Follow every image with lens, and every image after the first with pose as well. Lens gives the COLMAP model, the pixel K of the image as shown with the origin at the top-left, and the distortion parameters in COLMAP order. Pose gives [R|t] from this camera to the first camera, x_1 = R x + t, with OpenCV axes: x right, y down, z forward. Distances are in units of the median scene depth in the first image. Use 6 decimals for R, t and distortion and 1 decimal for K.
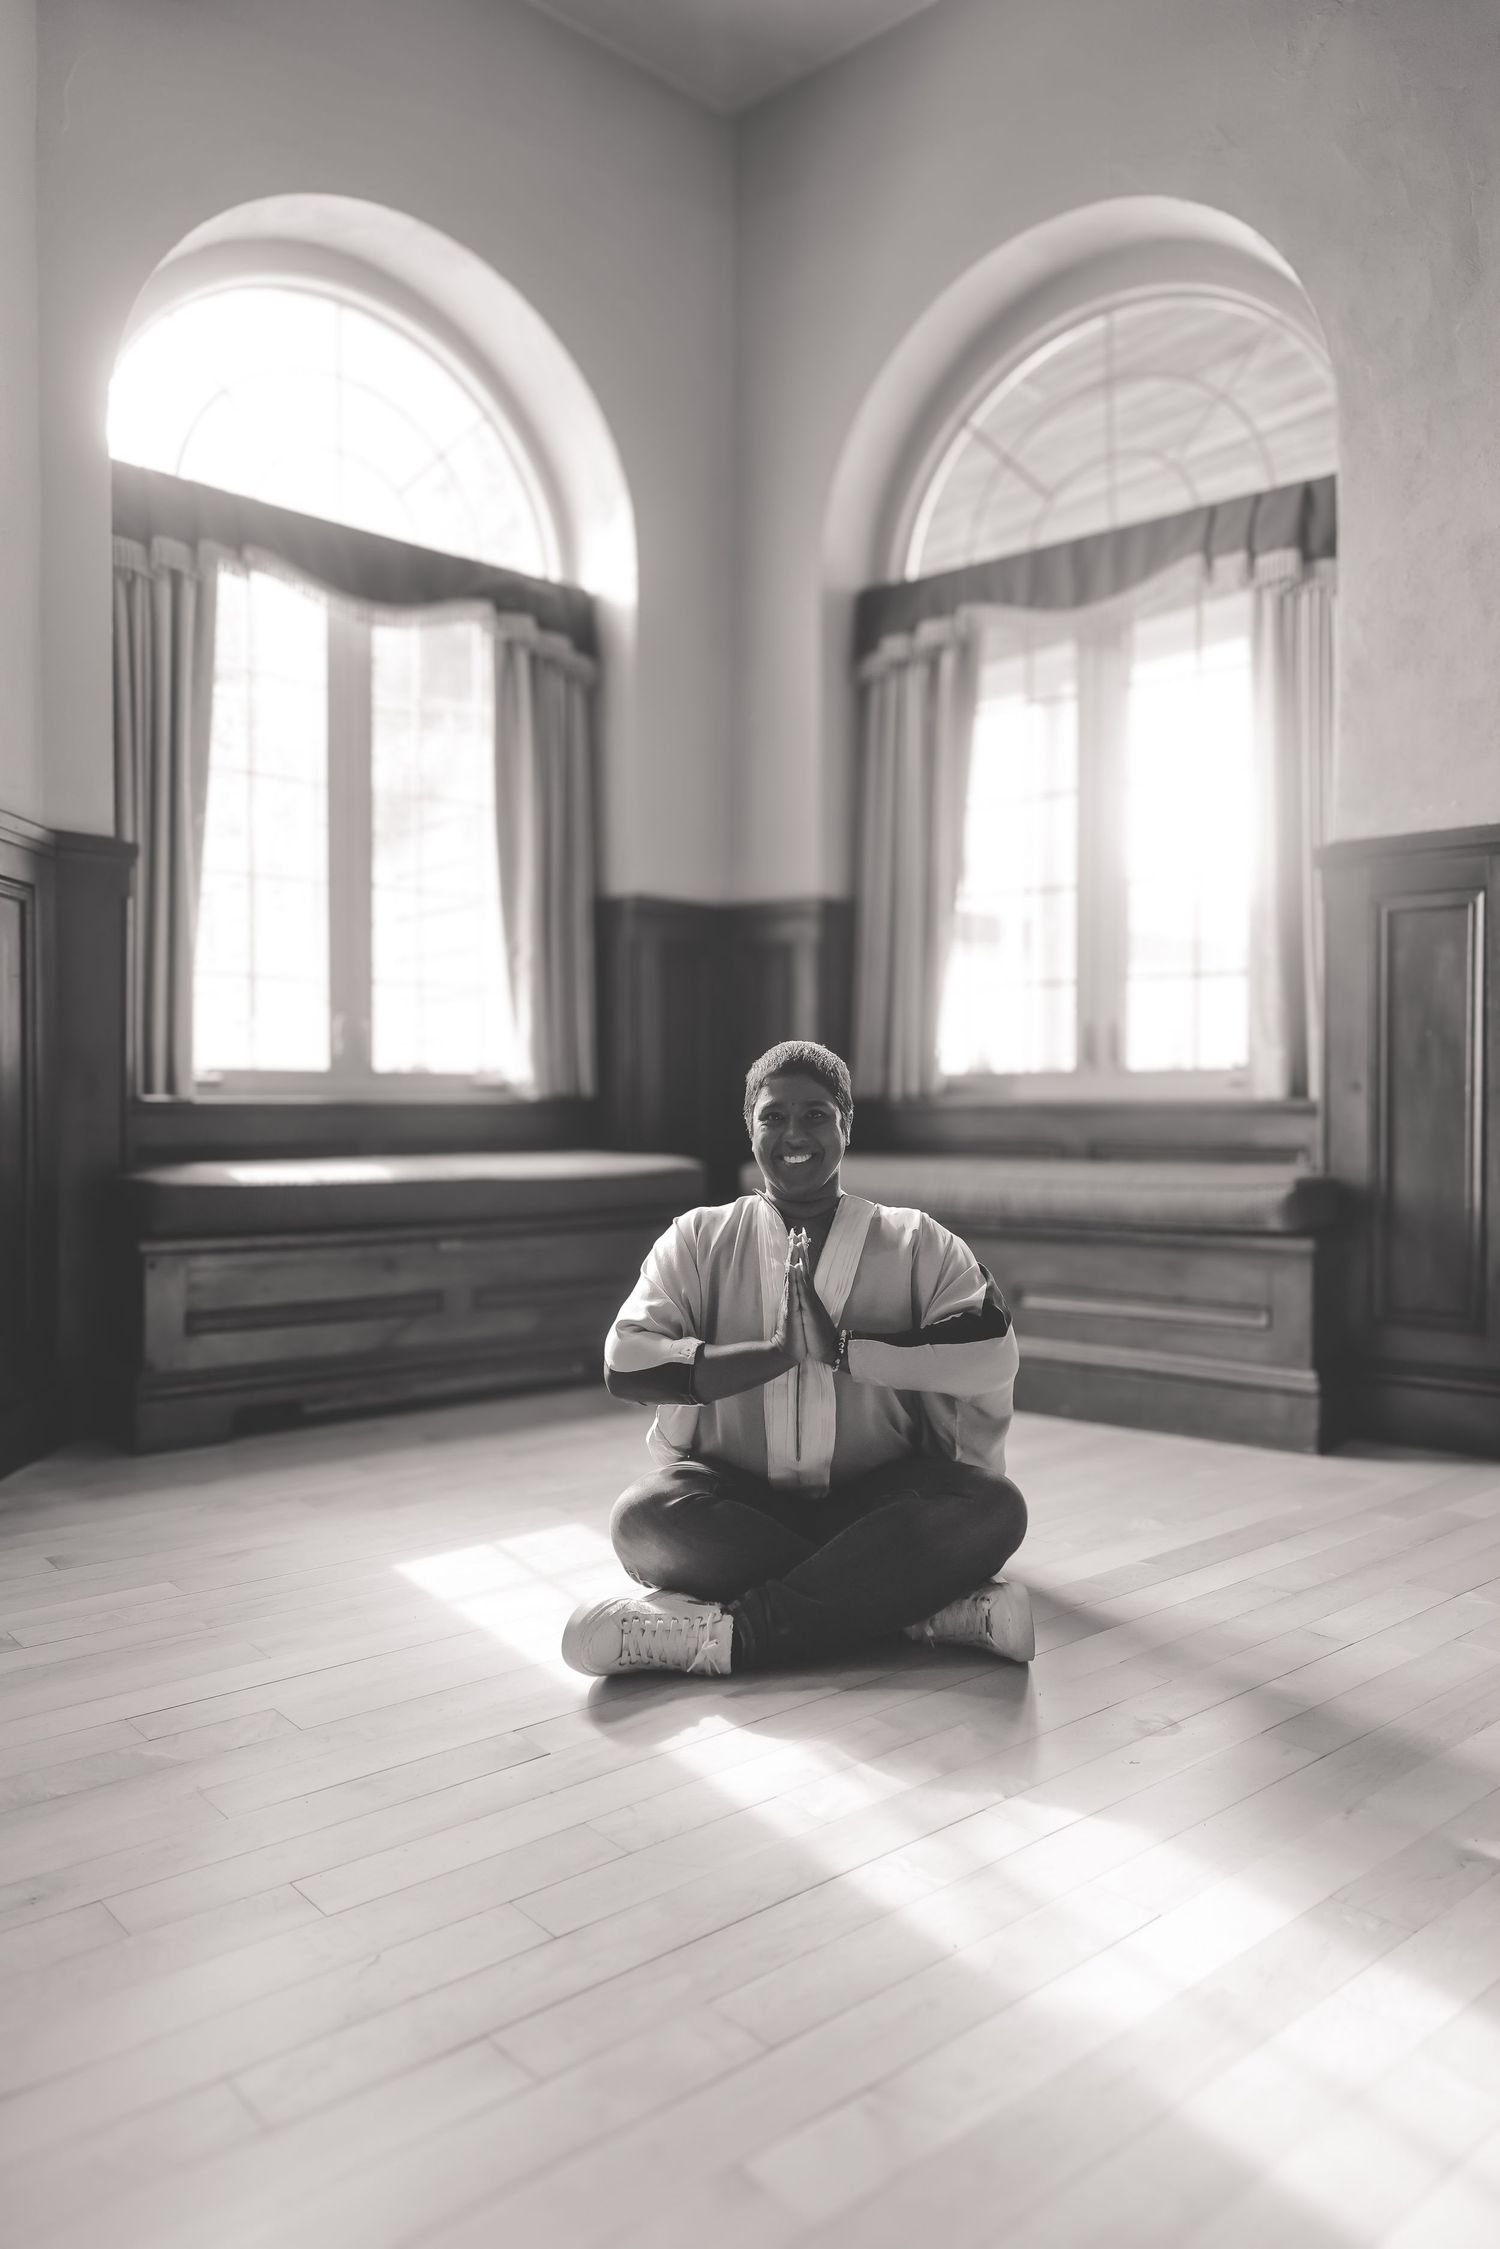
lens RADIAL K [[1806.3, 0, 754.1], [0, 1806.3, 1128.7], [0, 0, 1]] dist [-0.011516, -0.005240]
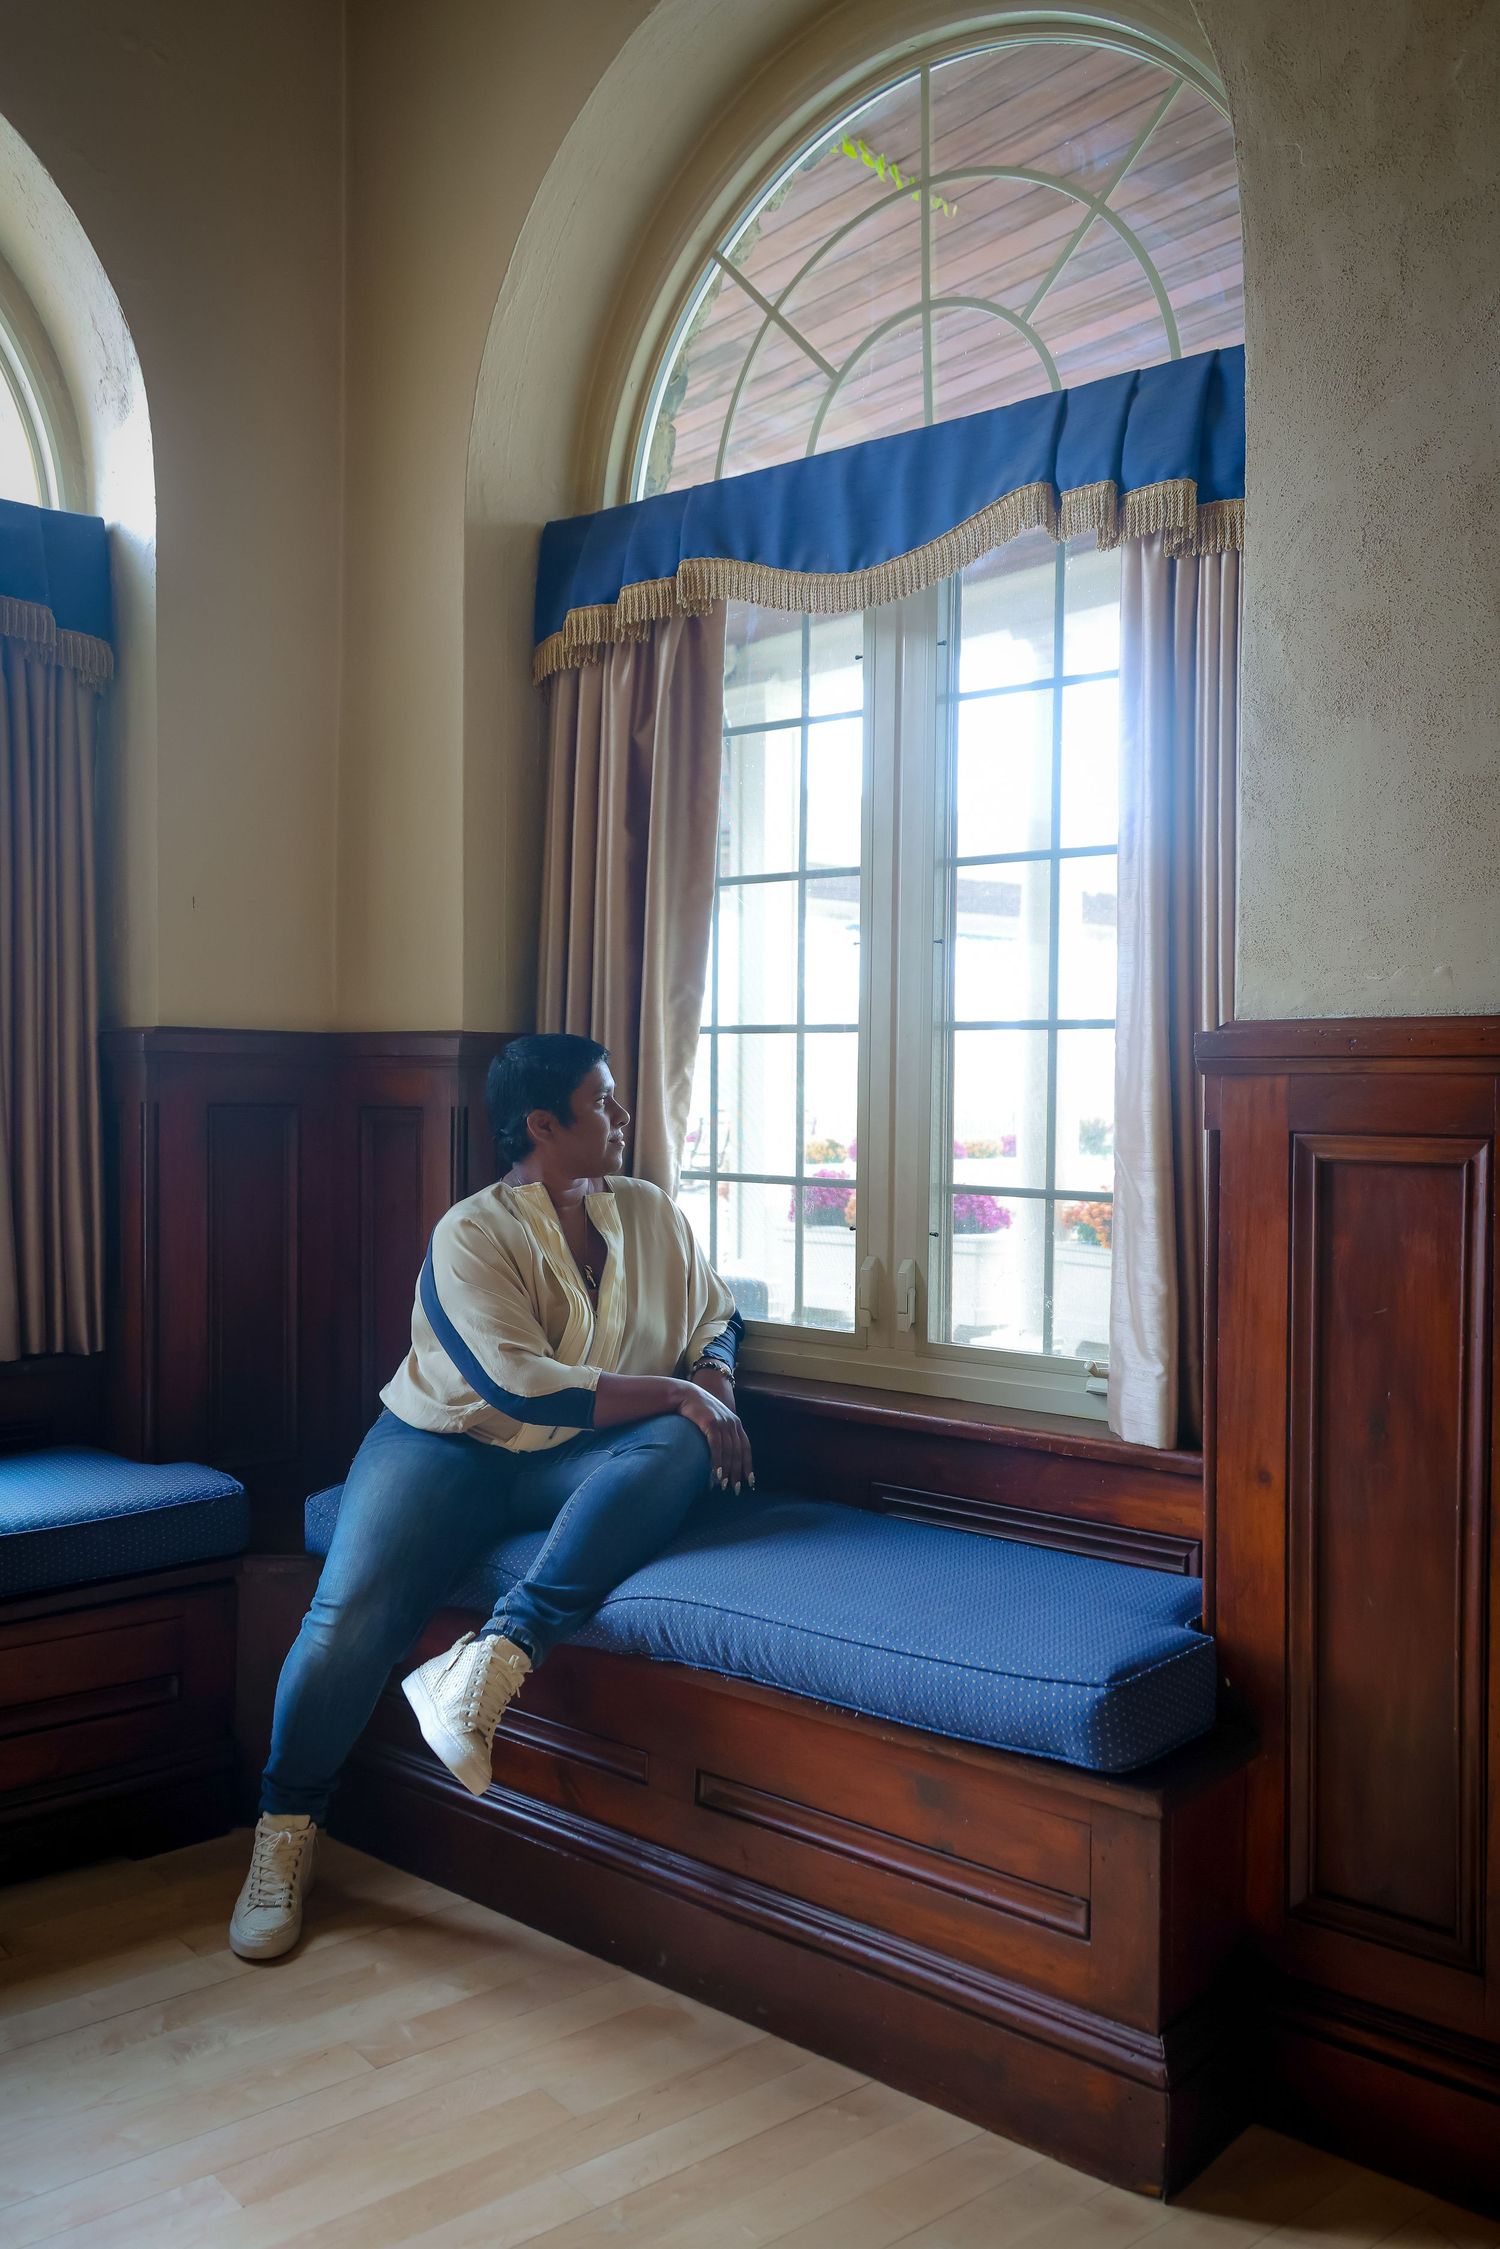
lens RADIAL K [[2160.7, 0, 746.2], [0, 2160.7, 1119.2], [0, 0, 1]] dist [0.012746, 0.000000]
pose [[0.999731, 0.004626, -0.022712, 0.170326], [-0.004302, 0.999889, 0.014286, -0.124468], [0.022775, -0.014184, 0.999640, 0.304045]]
